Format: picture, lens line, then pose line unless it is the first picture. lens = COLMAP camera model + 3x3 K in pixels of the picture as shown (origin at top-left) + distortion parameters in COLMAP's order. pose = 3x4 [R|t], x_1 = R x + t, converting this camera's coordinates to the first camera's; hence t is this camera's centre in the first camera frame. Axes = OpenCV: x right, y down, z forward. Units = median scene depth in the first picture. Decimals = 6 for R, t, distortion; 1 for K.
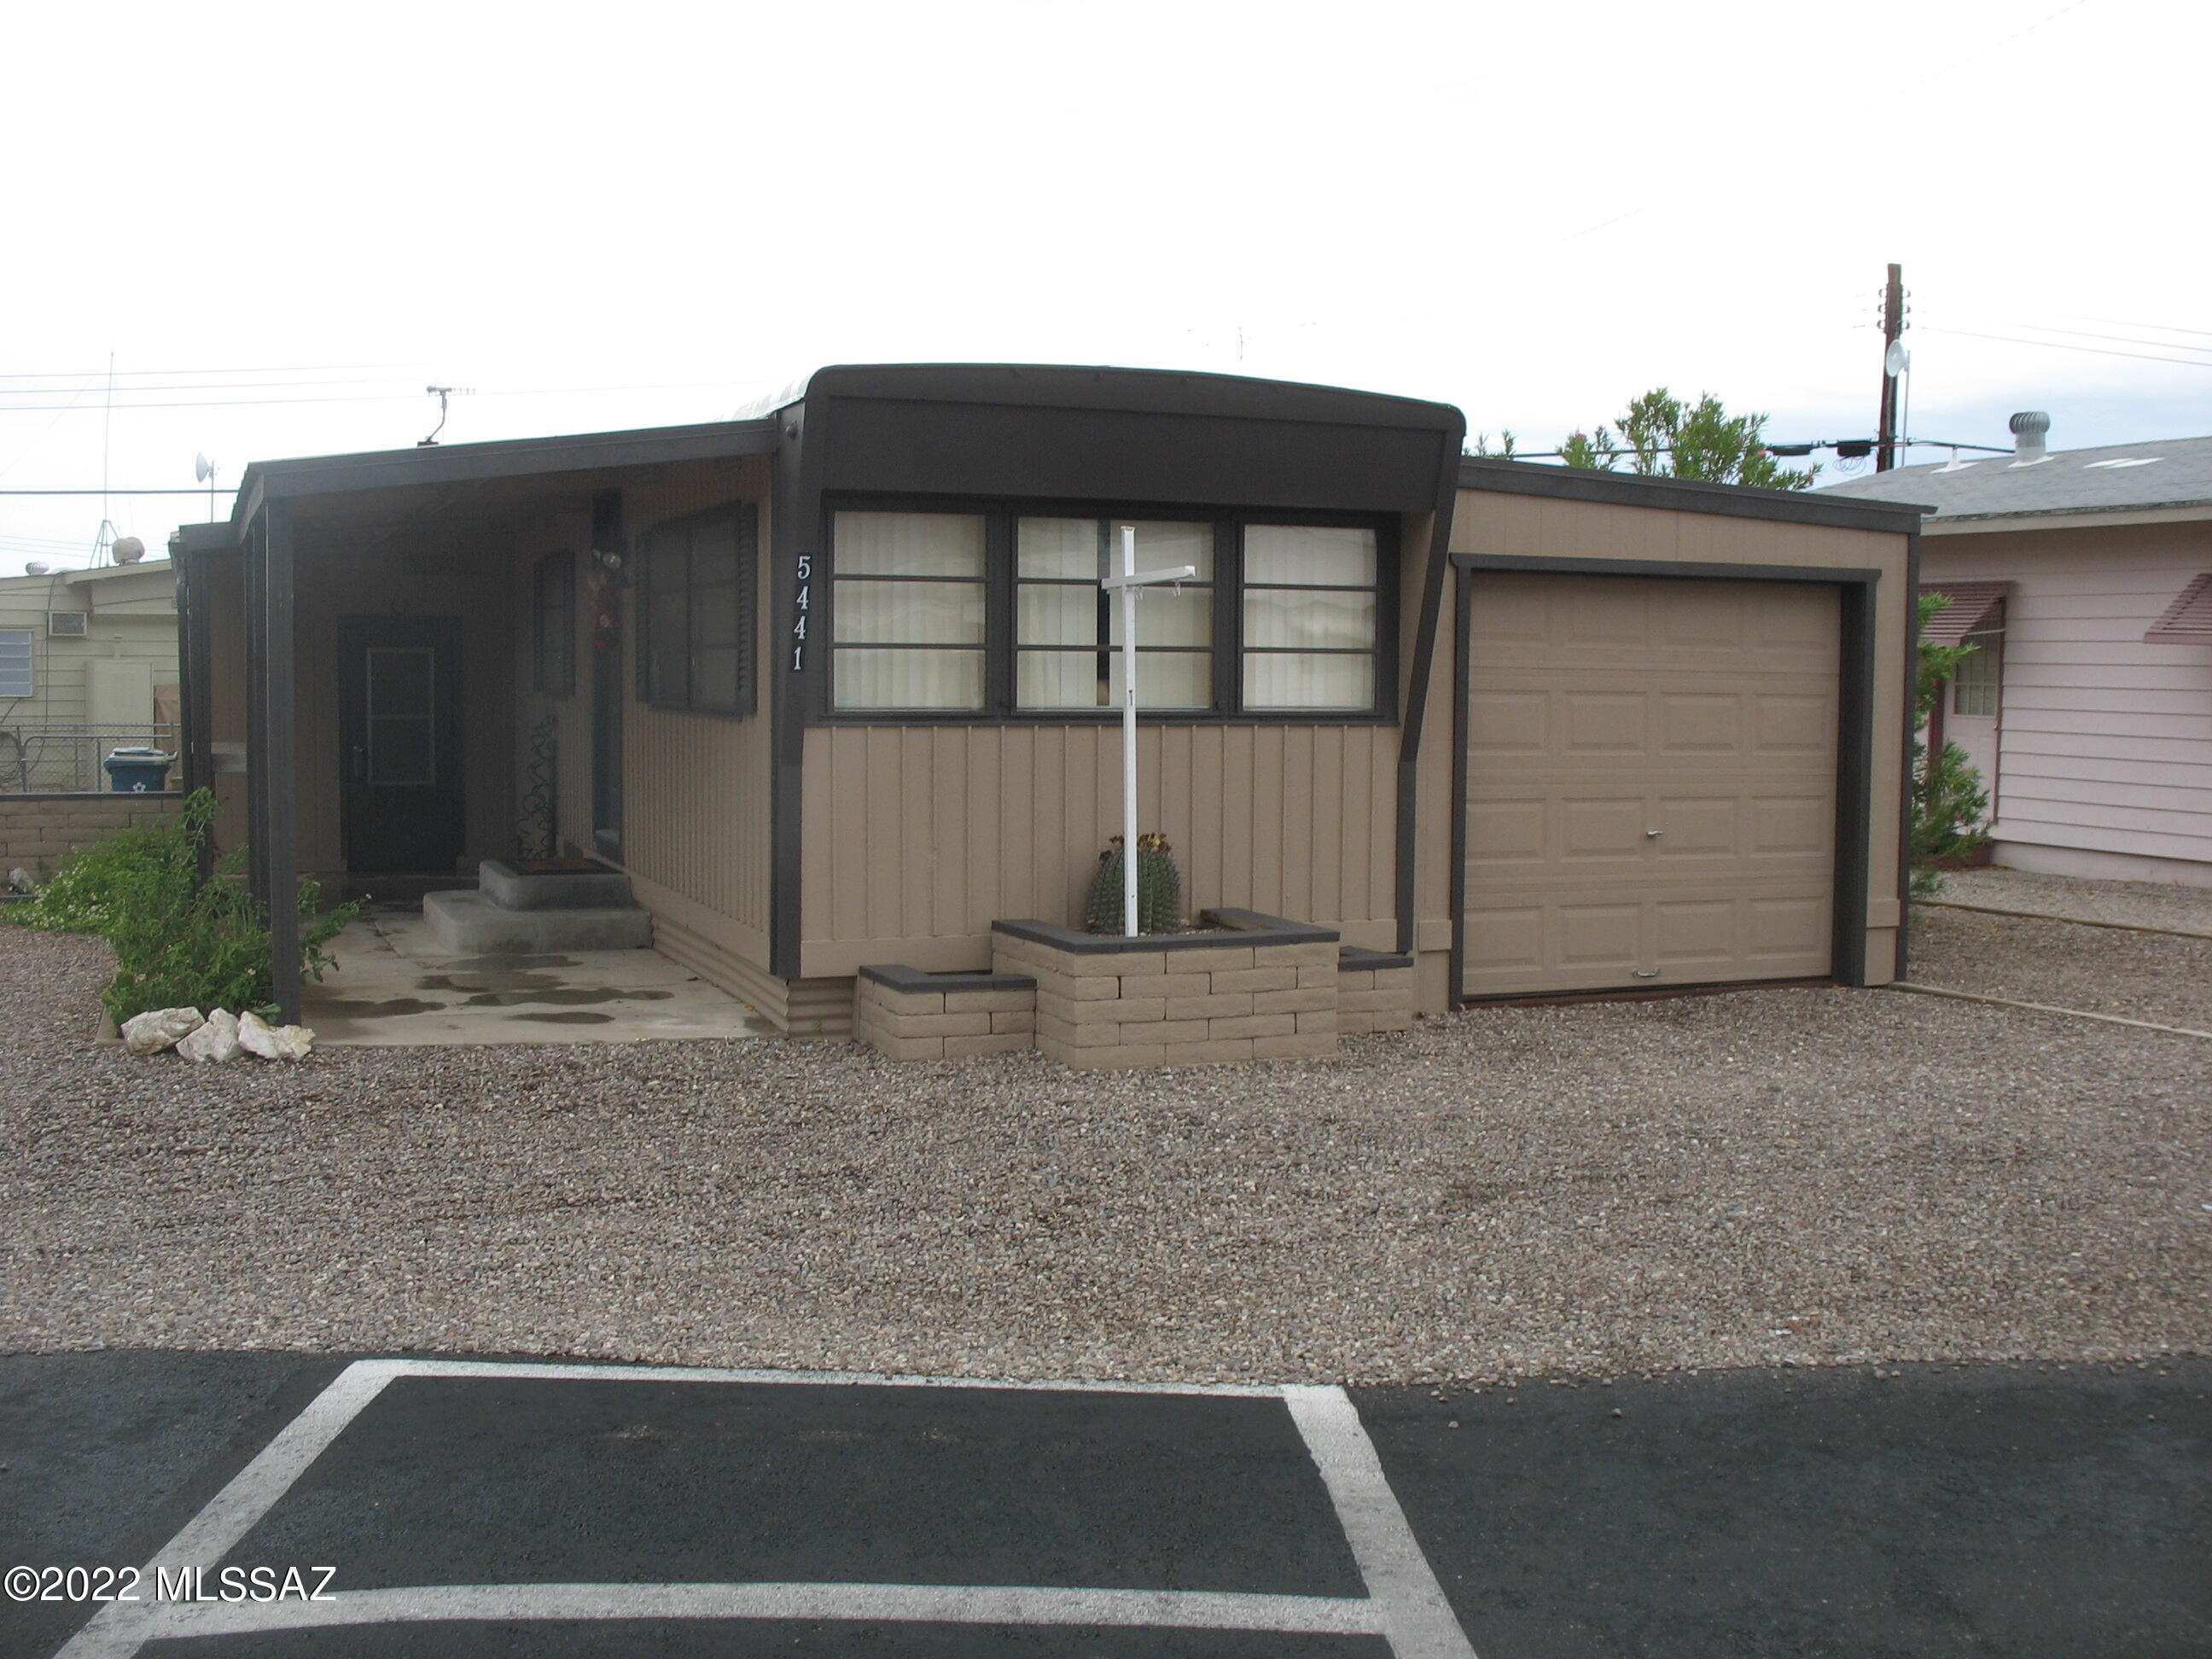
lens RADIAL K [[2280.6, 0, 1146.8], [0, 2280.6, 837.7], [0, 0, 1]] dist [-0.190938, 0.217472]
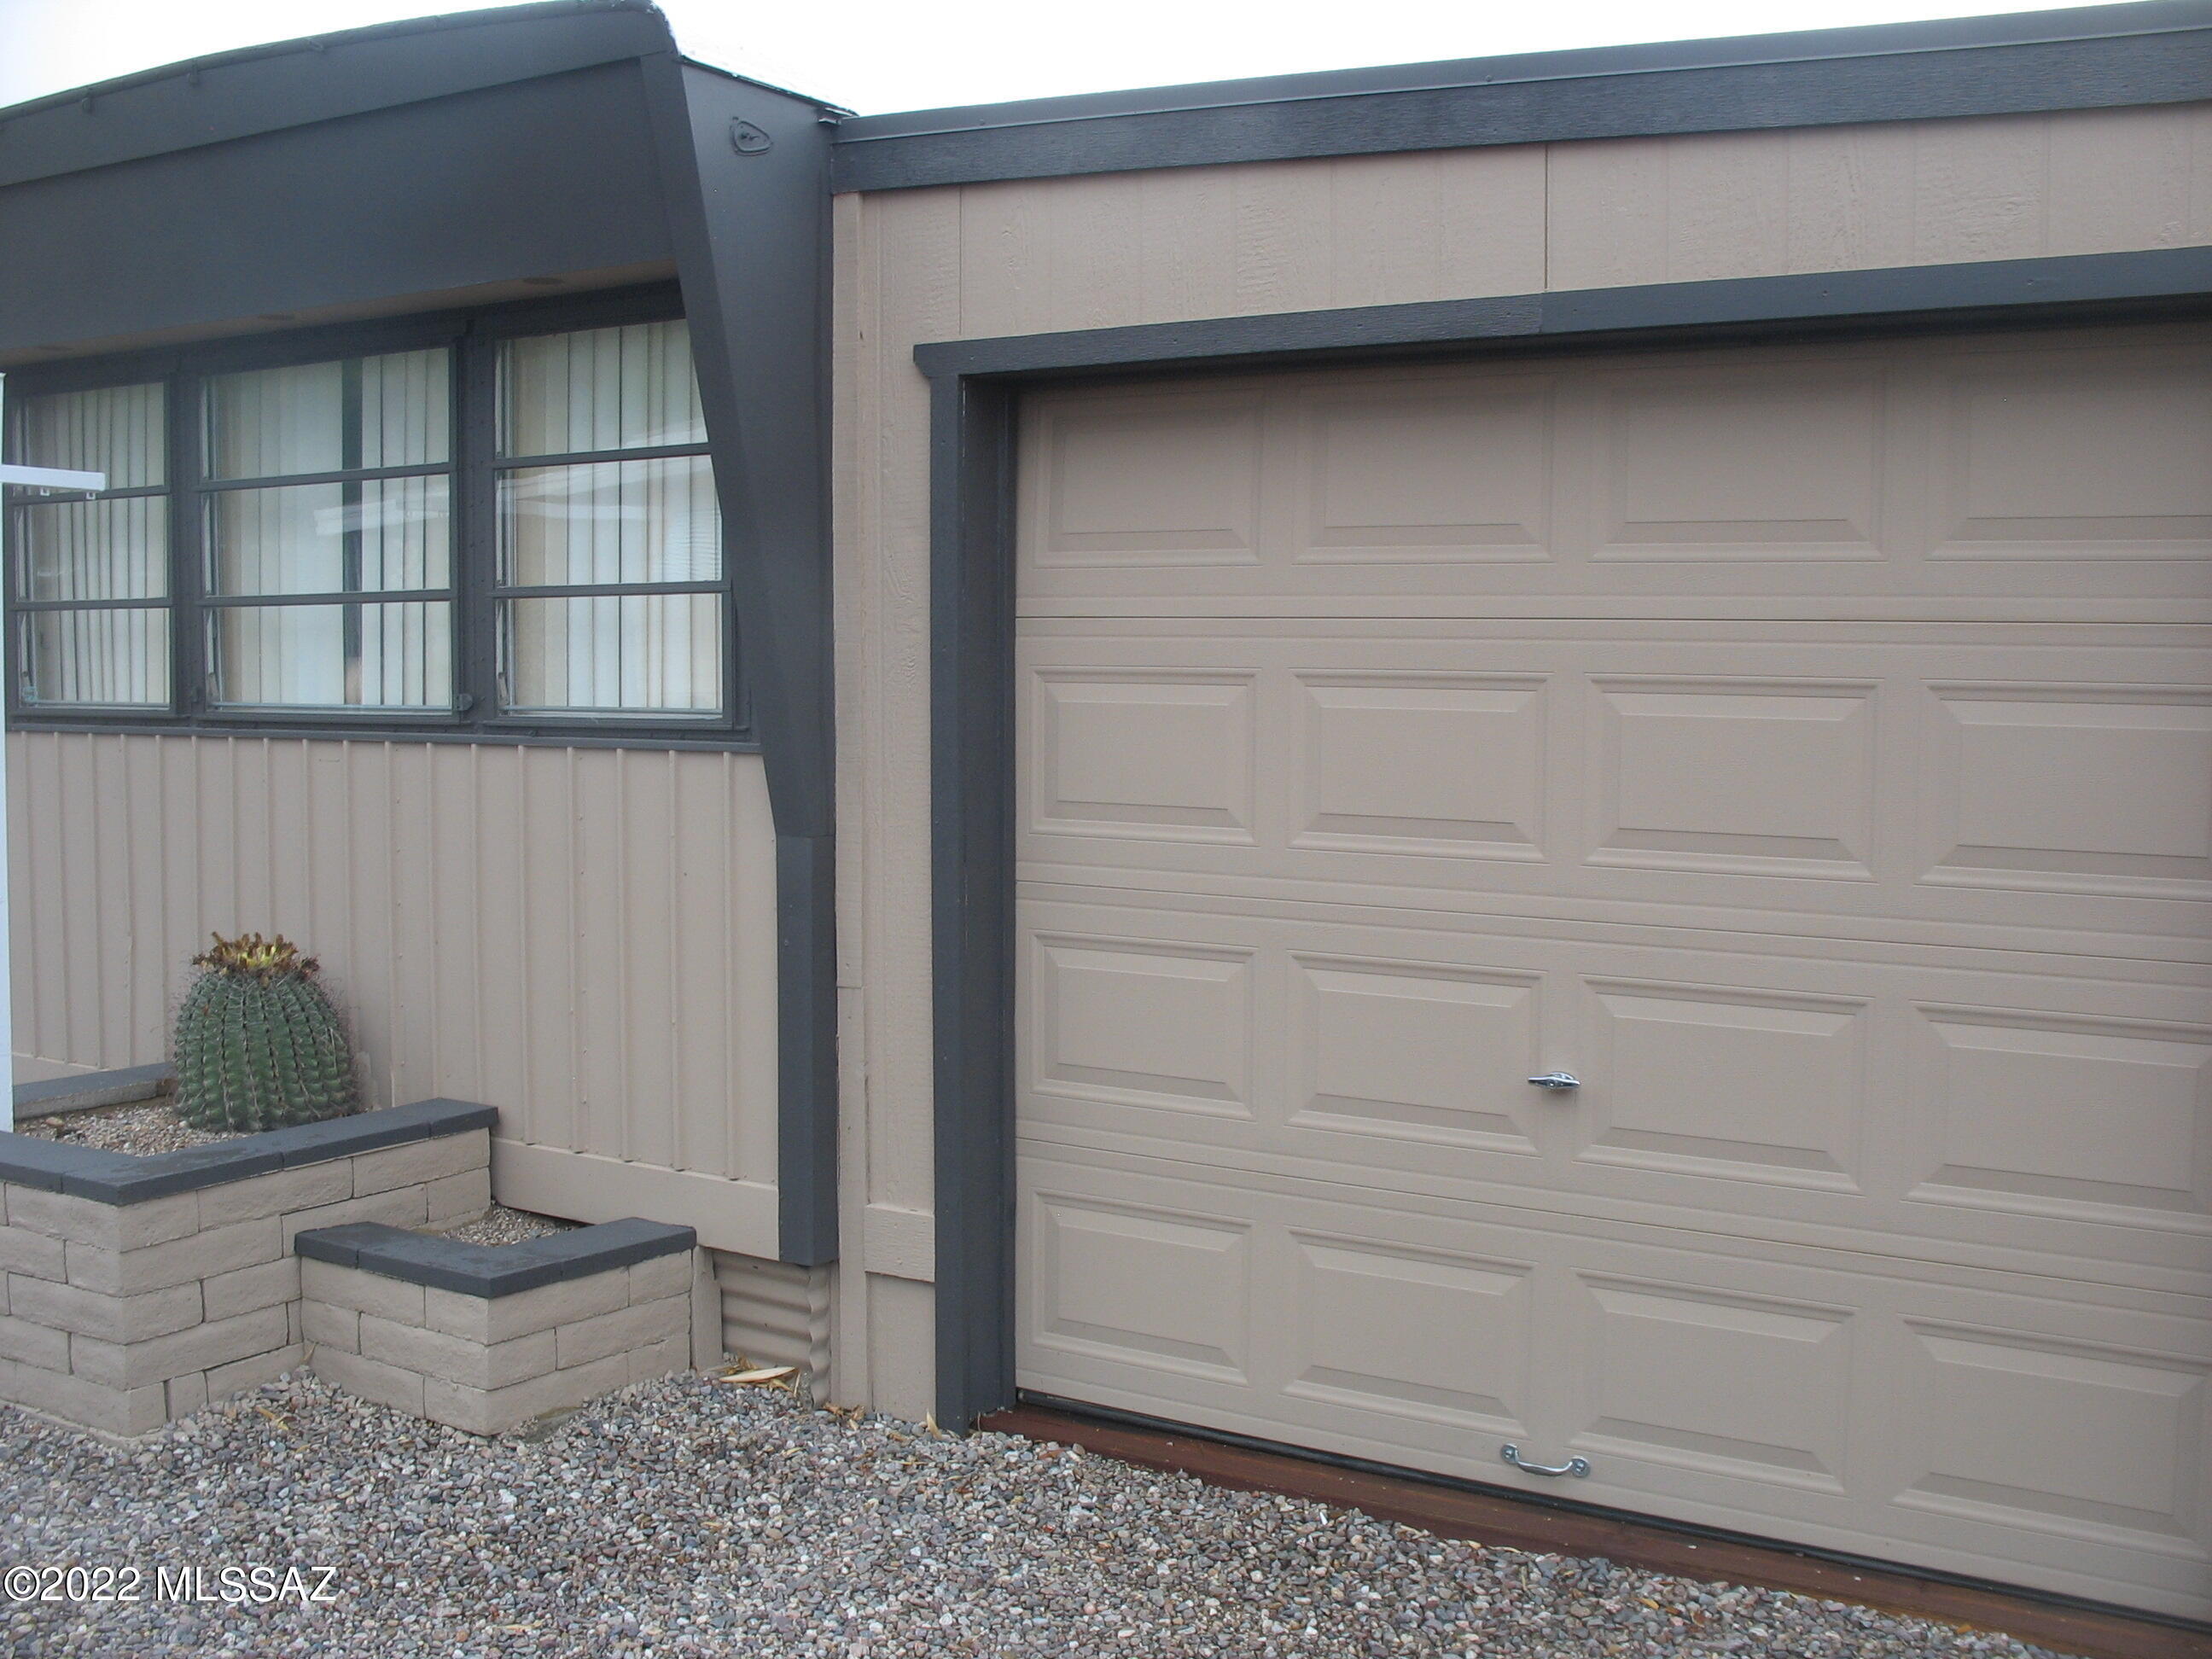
lens RADIAL K [[2280.6, 0, 1146.8], [0, 2280.6, 837.7], [0, 0, 1]] dist [-0.190938, 0.217472]
pose [[0.586440, 0.055798, -0.808068, 0.510718], [-0.060729, 0.997845, 0.024829, -0.048433], [0.807713, 0.034513, 0.588565, 0.803795]]
